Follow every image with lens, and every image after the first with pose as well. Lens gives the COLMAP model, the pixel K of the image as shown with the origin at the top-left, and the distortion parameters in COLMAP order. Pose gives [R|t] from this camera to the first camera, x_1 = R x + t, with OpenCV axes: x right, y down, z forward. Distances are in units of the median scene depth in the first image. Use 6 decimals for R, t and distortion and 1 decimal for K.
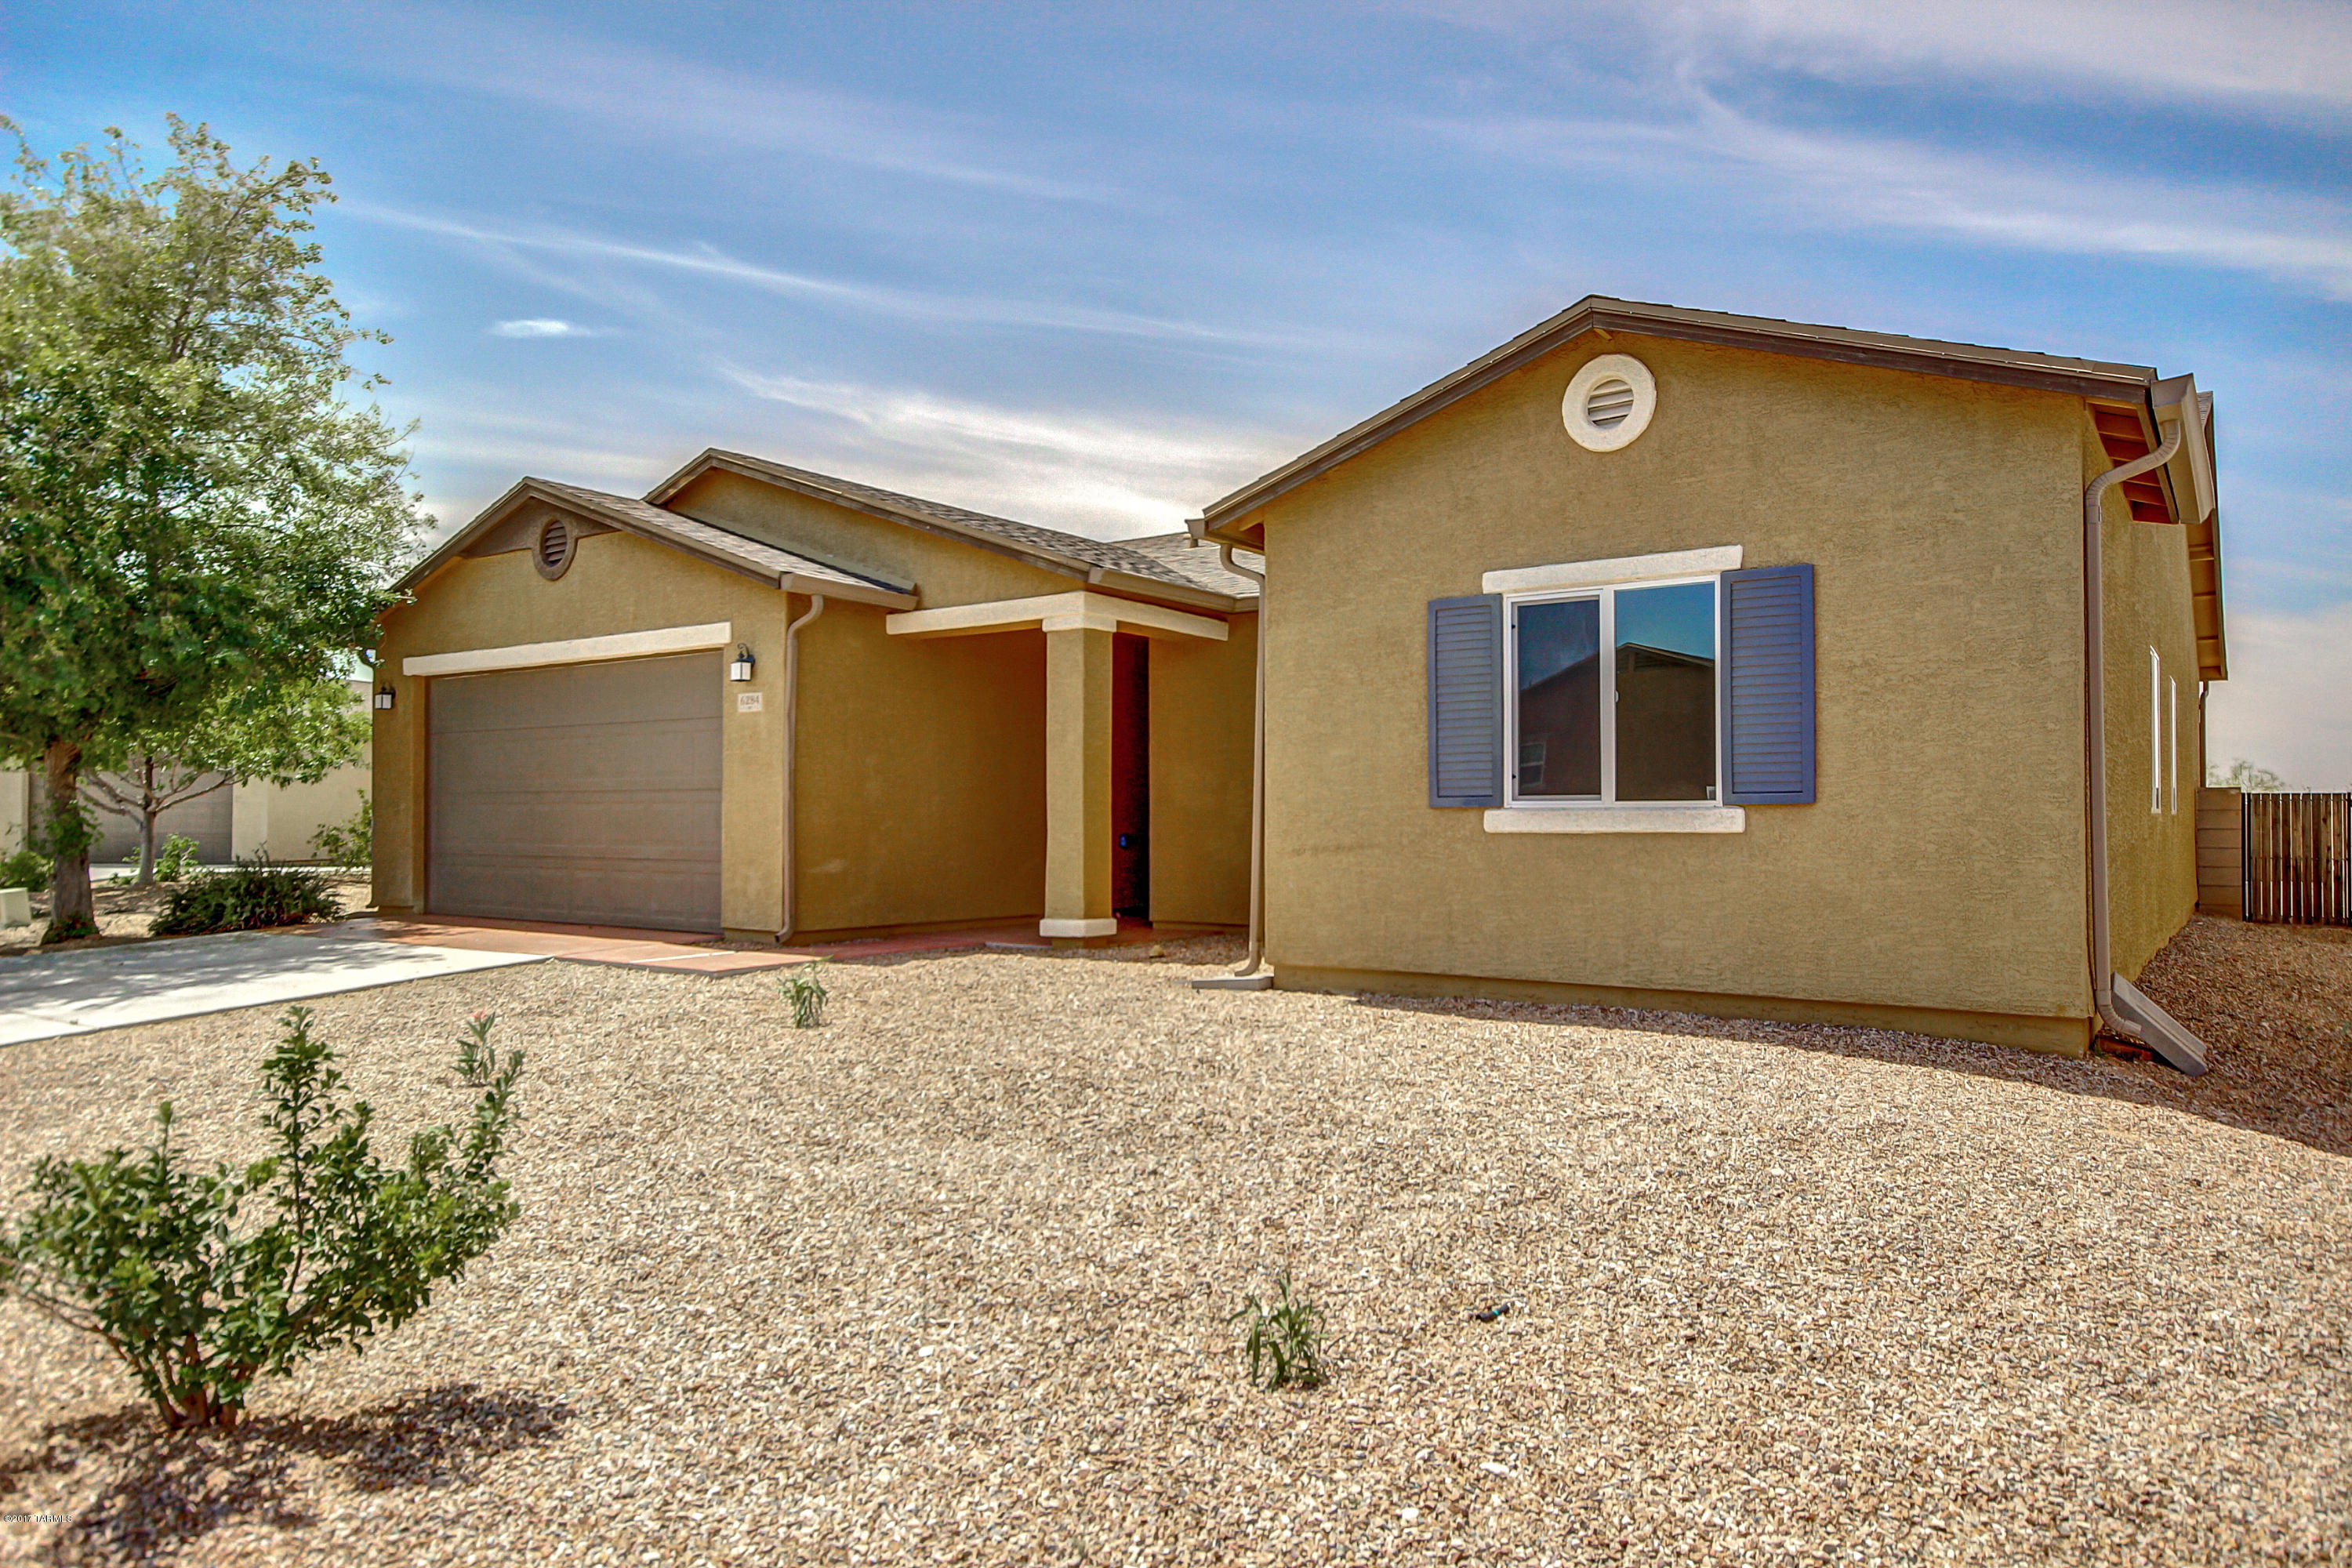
lens RADIAL K [[1483.2, 0, 1176.0], [0, 1483.2, 784.0], [0, 0, 1]] dist [-0.001368, -0.000123]
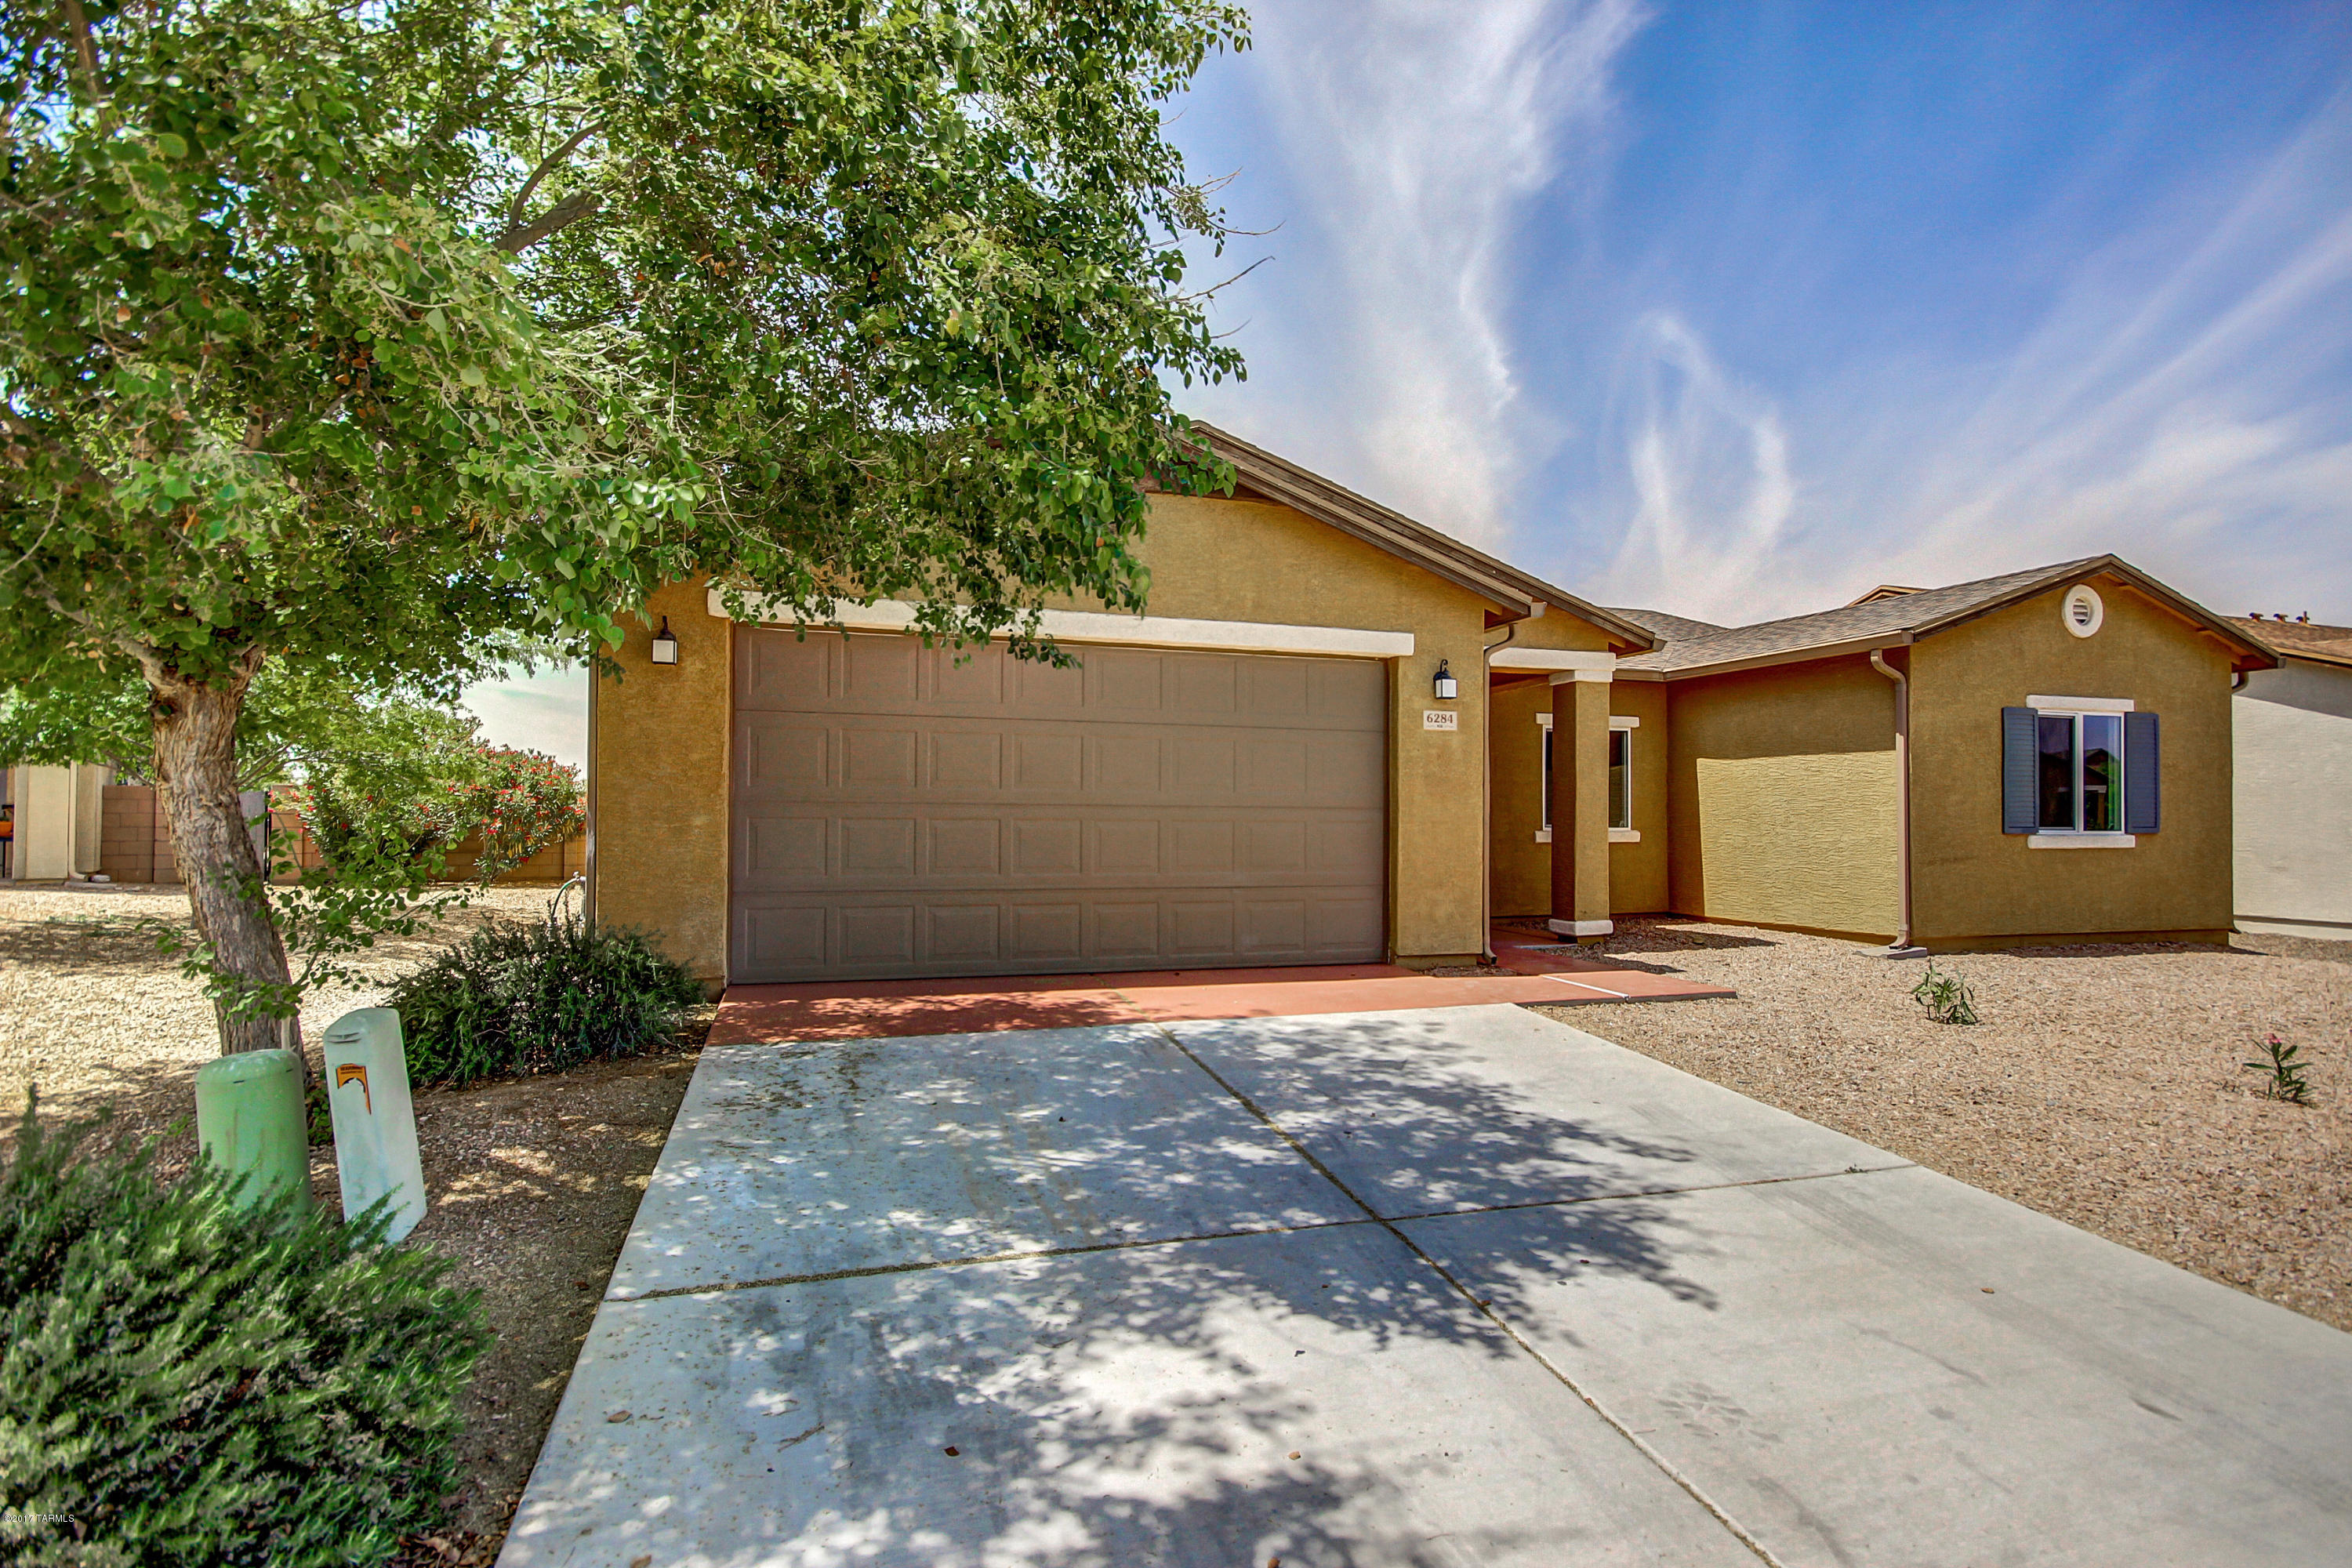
lens RADIAL K [[1103.0, 0, 1176.3], [0, 1103.0, 810.1], [0, 0, 1]] dist [-0.000666, -0.000163]
pose [[0.613446, 0.008091, 0.789696, -1.395616], [-0.025488, 0.999629, 0.009557, 0.001526], [-0.789326, -0.025991, 0.613424, 1.001976]]
